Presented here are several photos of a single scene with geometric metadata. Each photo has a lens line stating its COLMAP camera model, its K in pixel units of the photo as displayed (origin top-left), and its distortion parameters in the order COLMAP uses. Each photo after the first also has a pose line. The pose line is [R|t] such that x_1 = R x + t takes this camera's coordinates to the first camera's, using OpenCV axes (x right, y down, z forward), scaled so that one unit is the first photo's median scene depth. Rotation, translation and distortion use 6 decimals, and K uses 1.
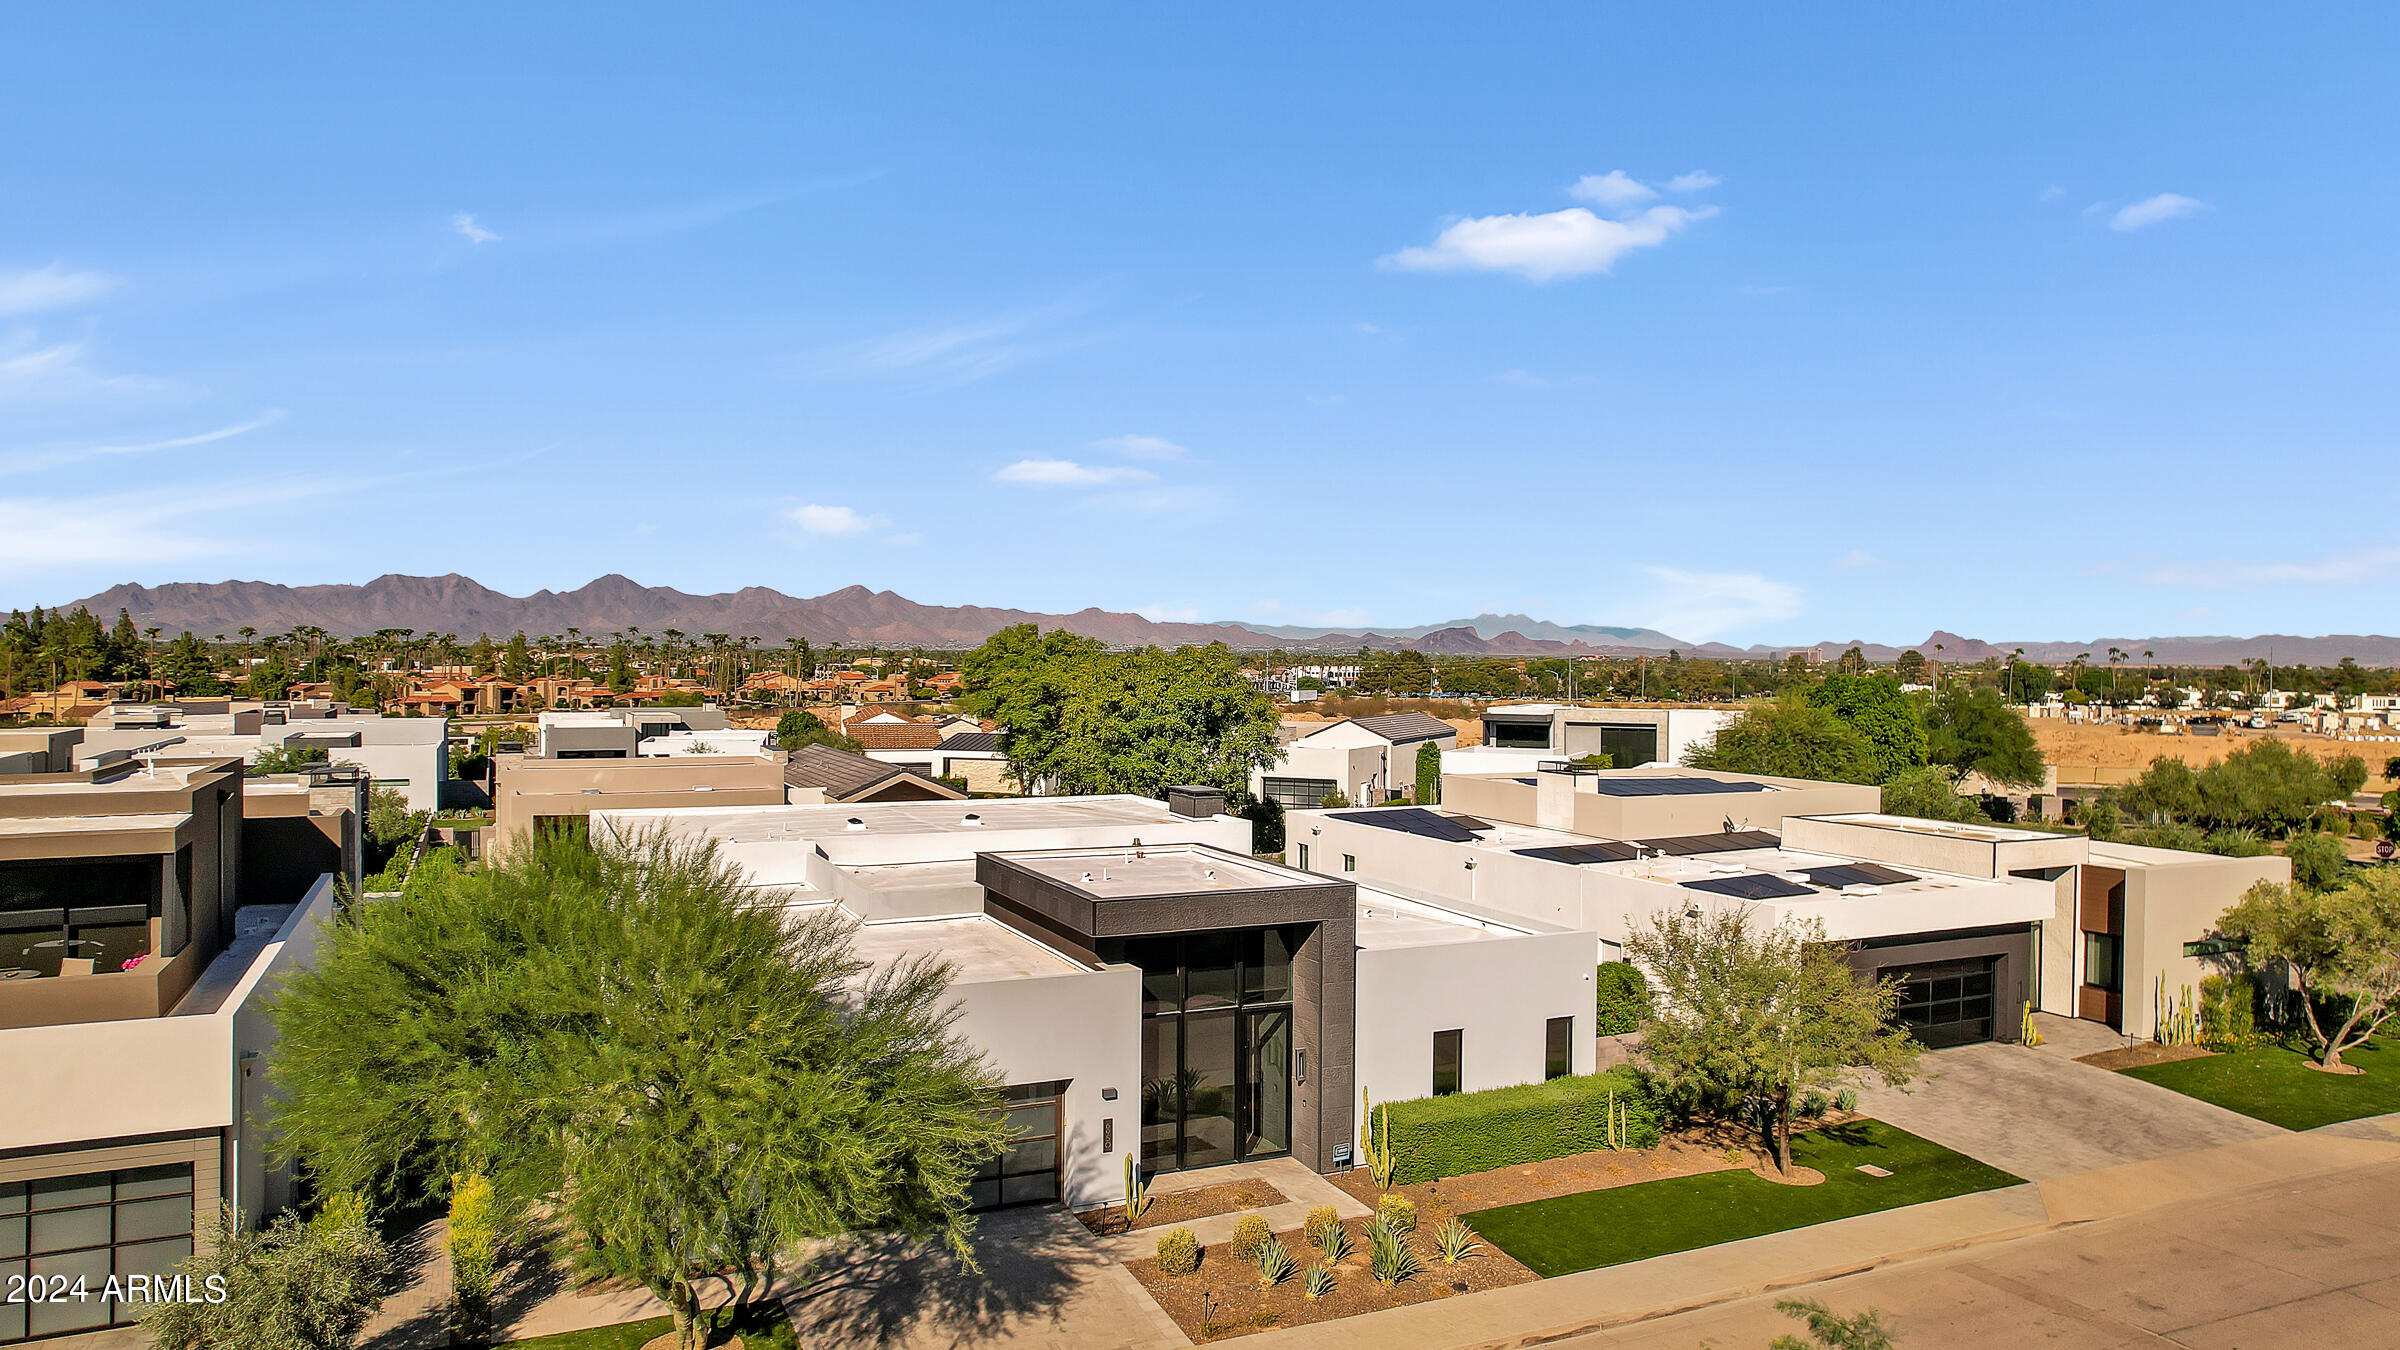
lens RADIAL K [[1615.2, 0, 1217.2], [0, 1615.2, 635.6], [0, 0, 1]] dist [-0.072736, 0.062429]
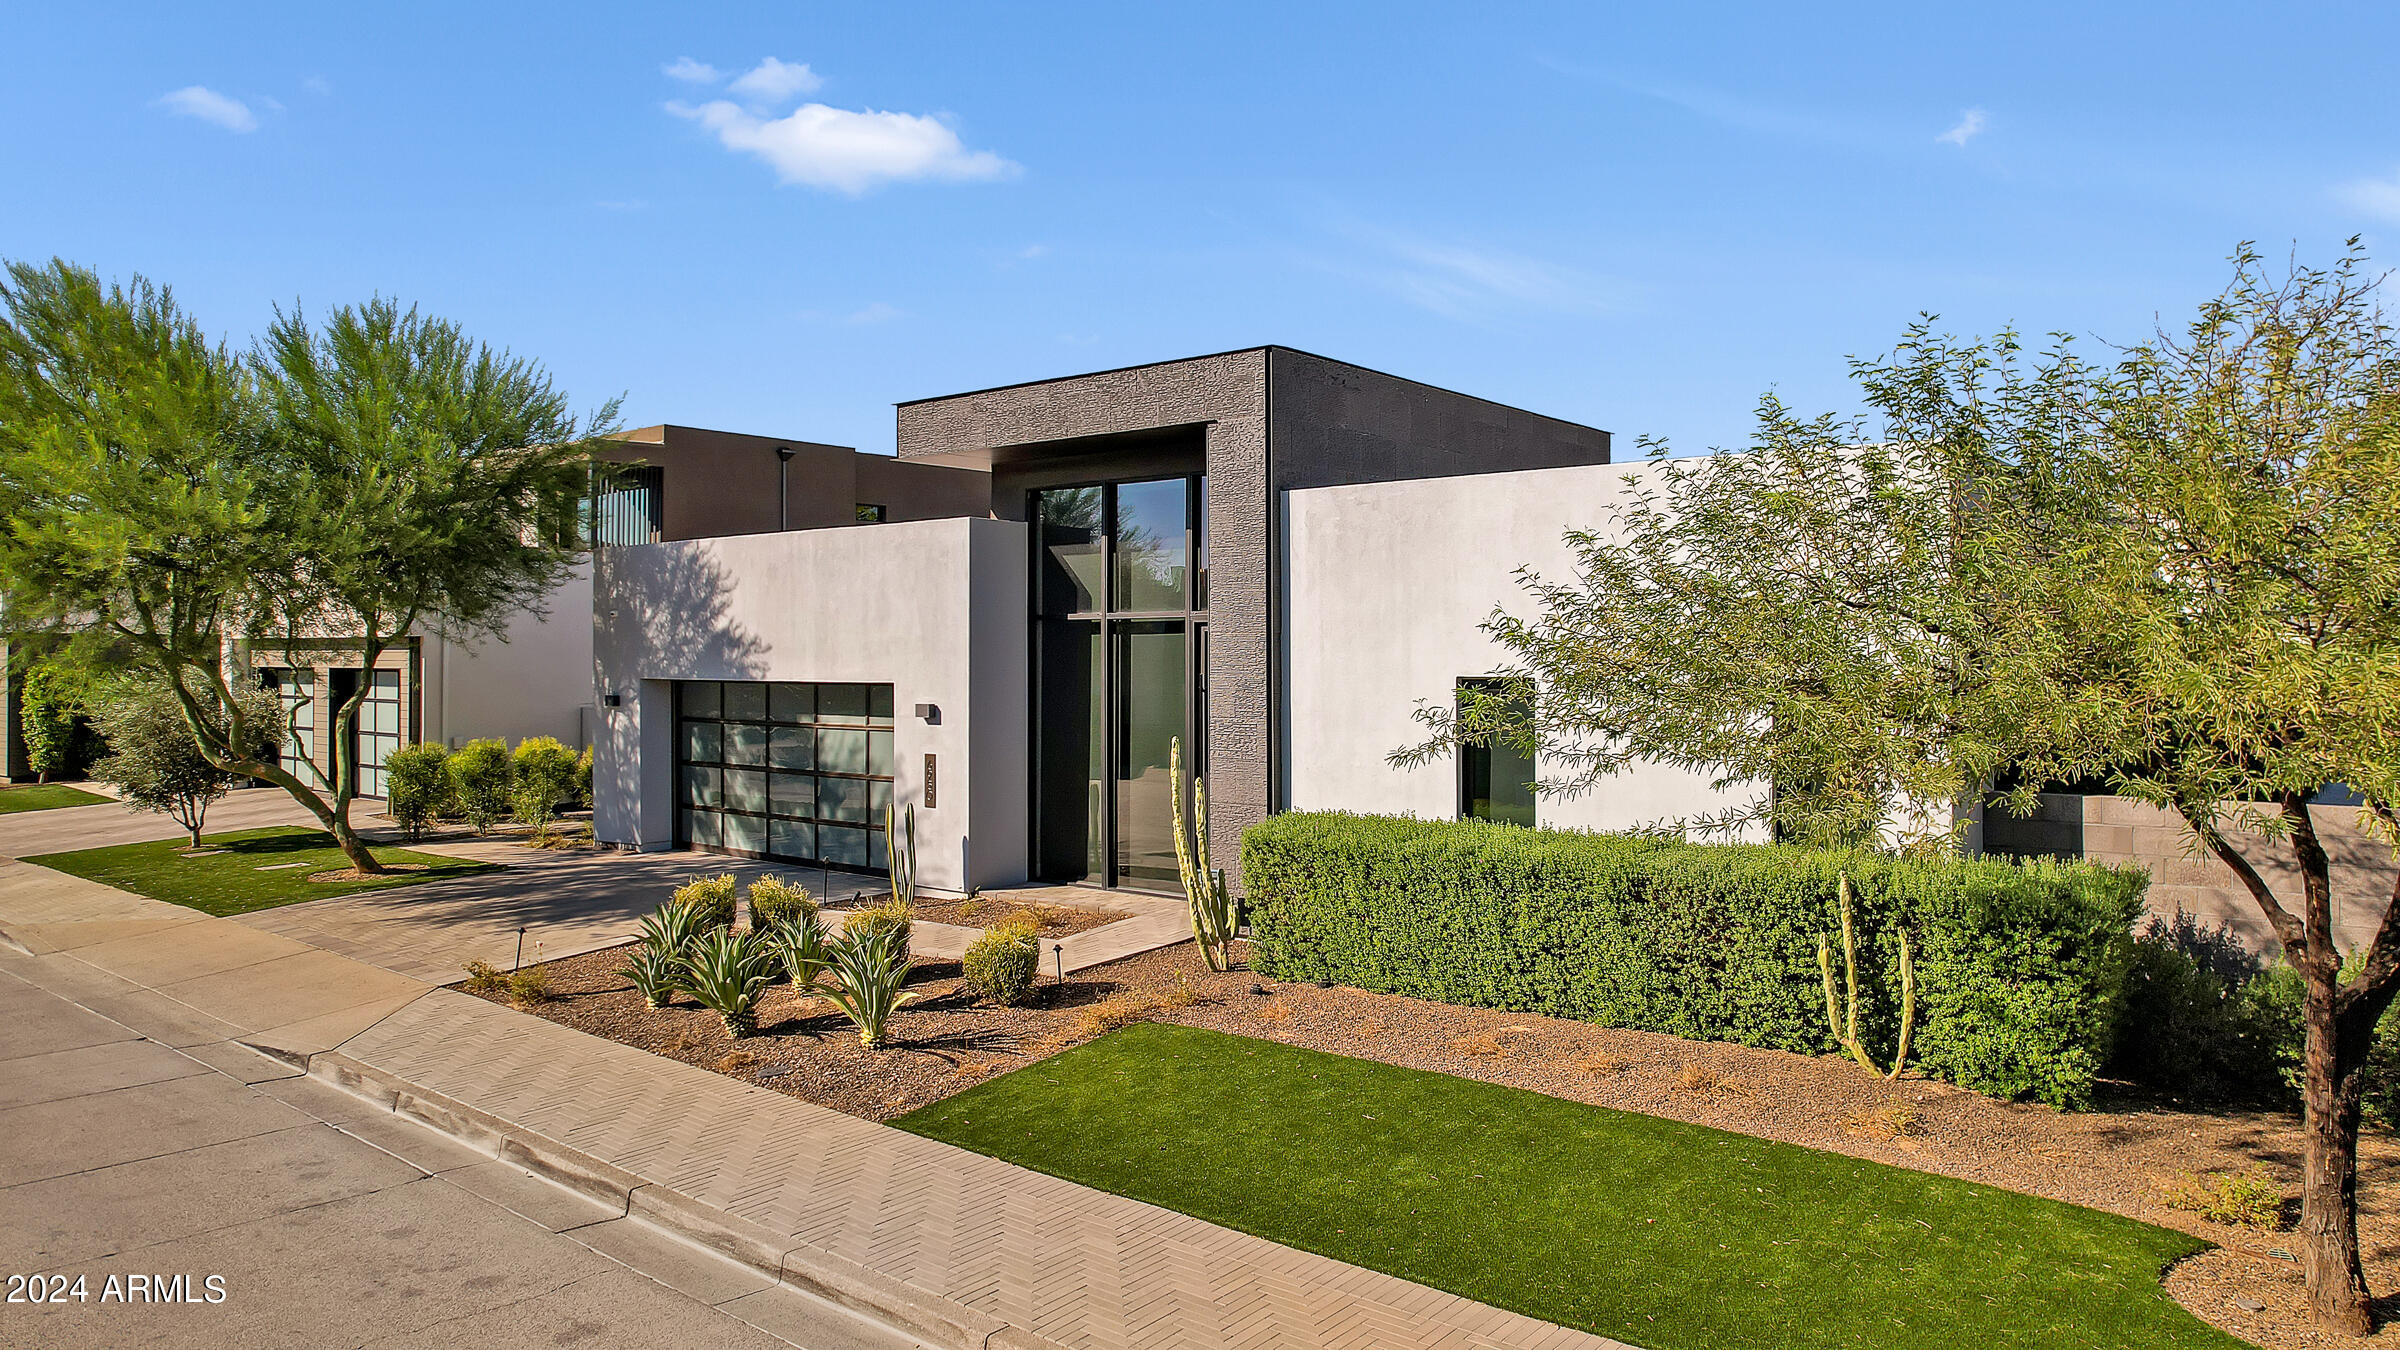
lens RADIAL K [[1615.2, 0, 1217.2], [0, 1615.2, 635.6], [0, 0, 1]] dist [-0.072736, 0.062429]
pose [[0.429514, -0.020907, -0.902818, 0.460482], [0.014206, 0.999765, -0.016394, 0.222248], [0.902949, -0.005784, 0.429710, 0.692321]]
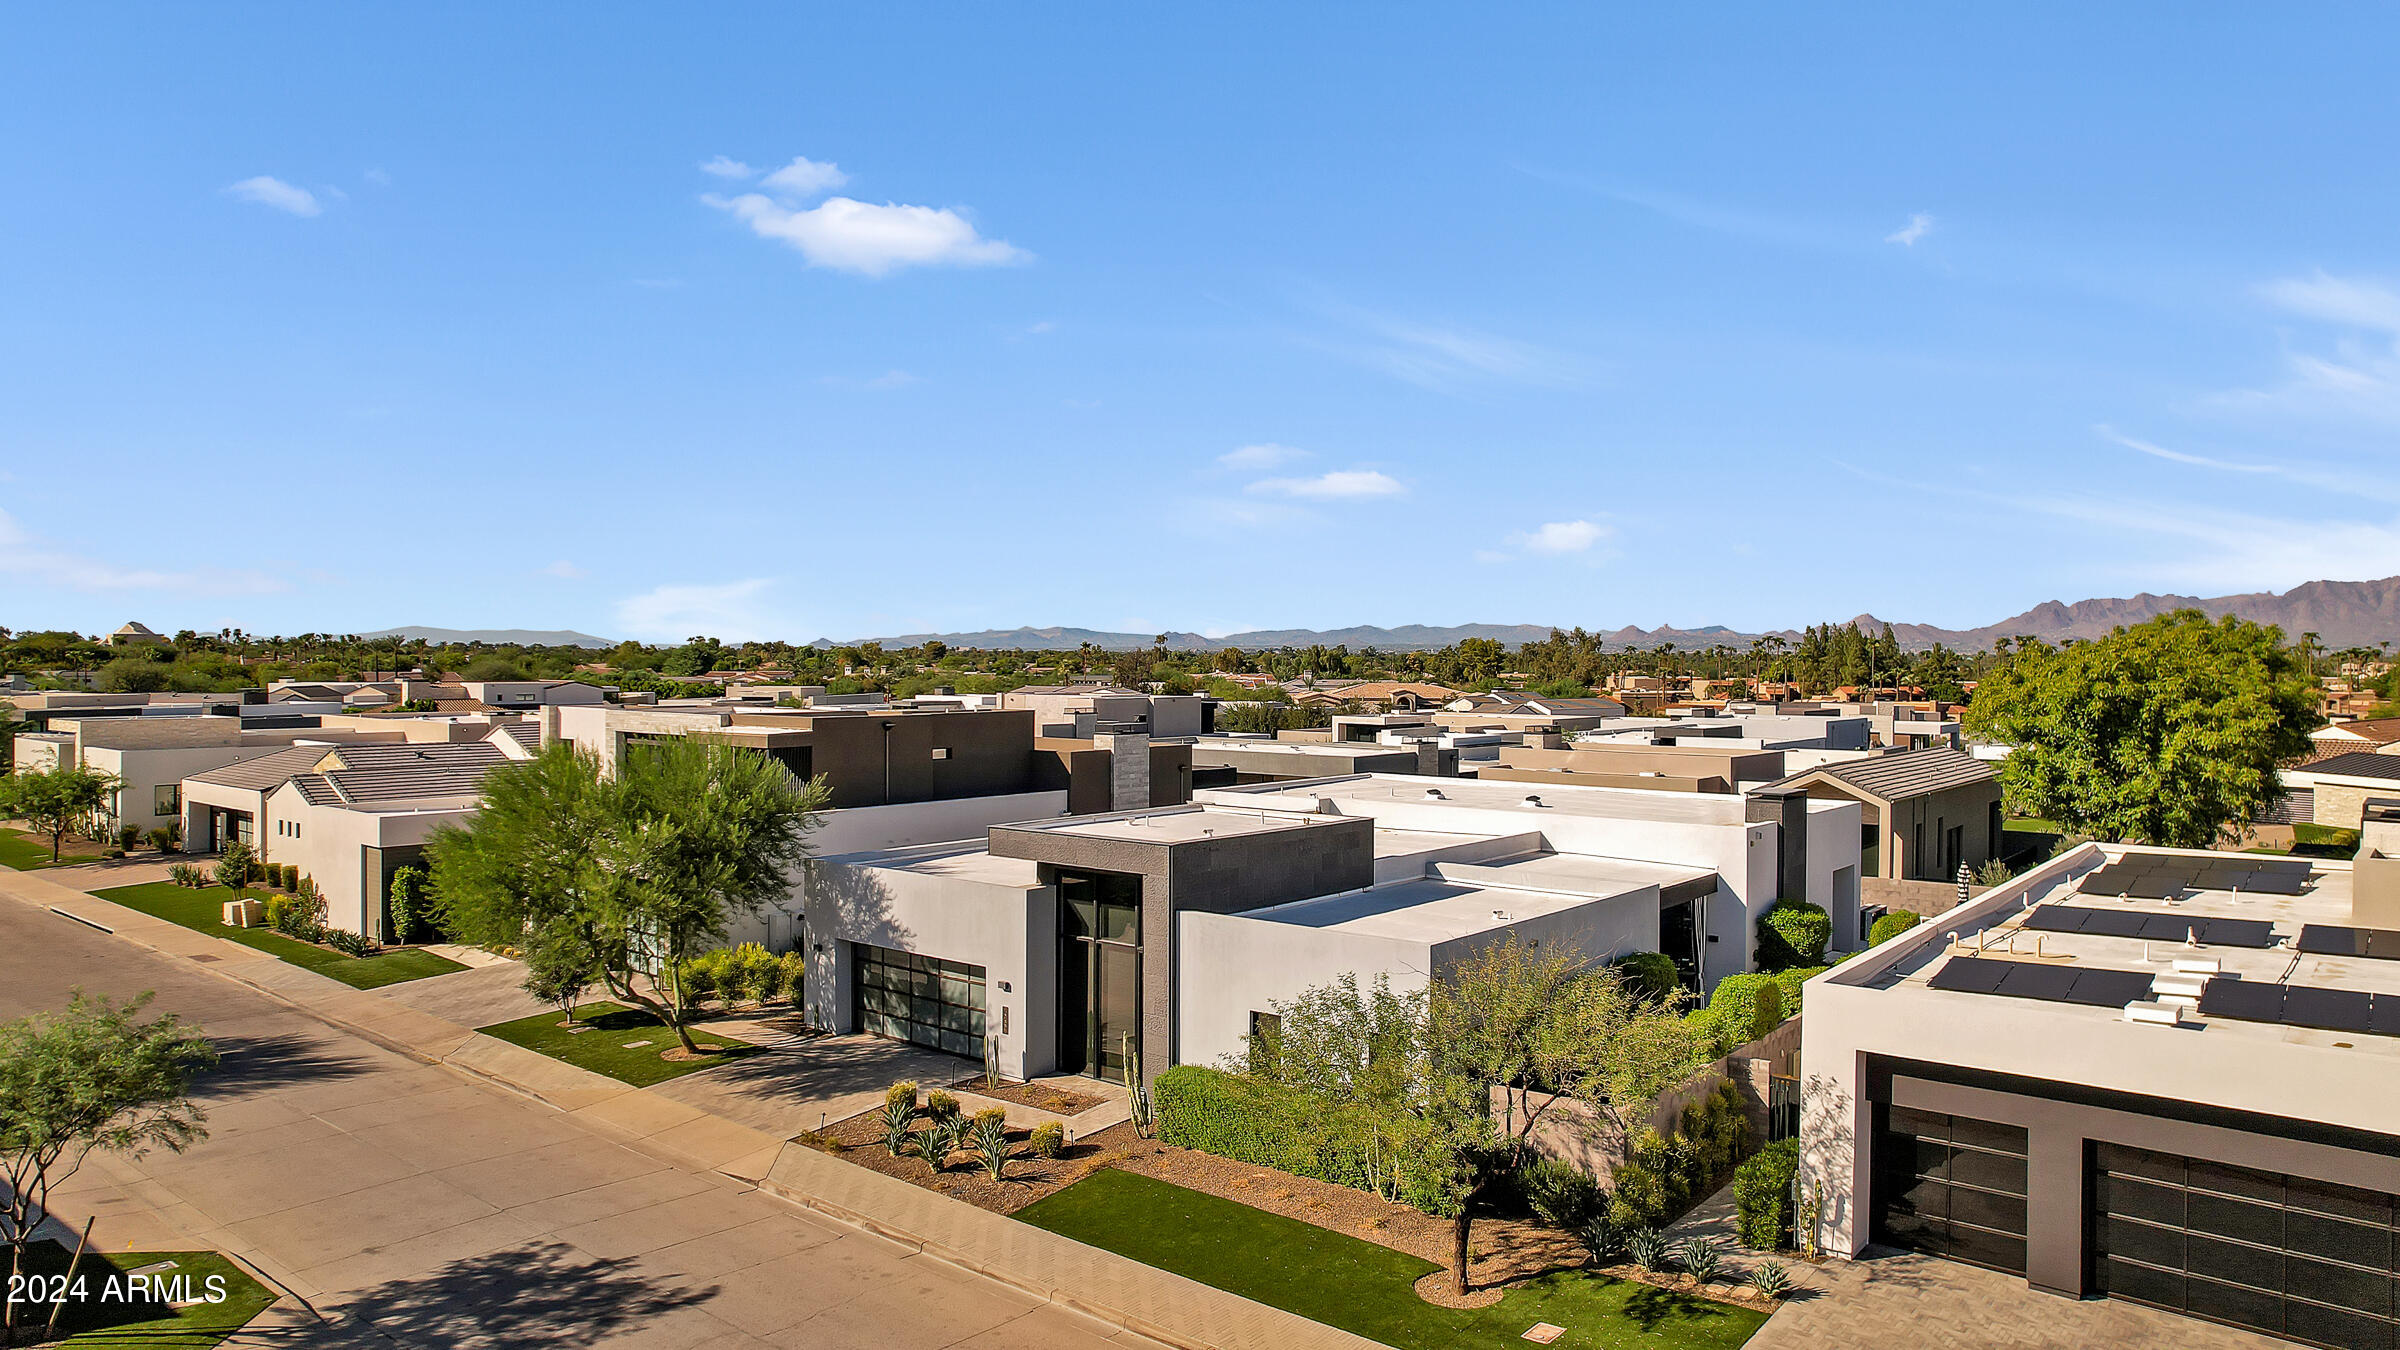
lens RADIAL K [[1622.1, 0, 1200.0], [0, 1622.1, 675.0], [0, 0, 1]] dist [-0.002176, -0.002237]
pose [[0.416579, 0.005789, -0.909081, 0.936762], [0.007709, 0.999921, 0.009900, 0.029818], [0.909067, -0.011133, 0.416501, 0.517171]]
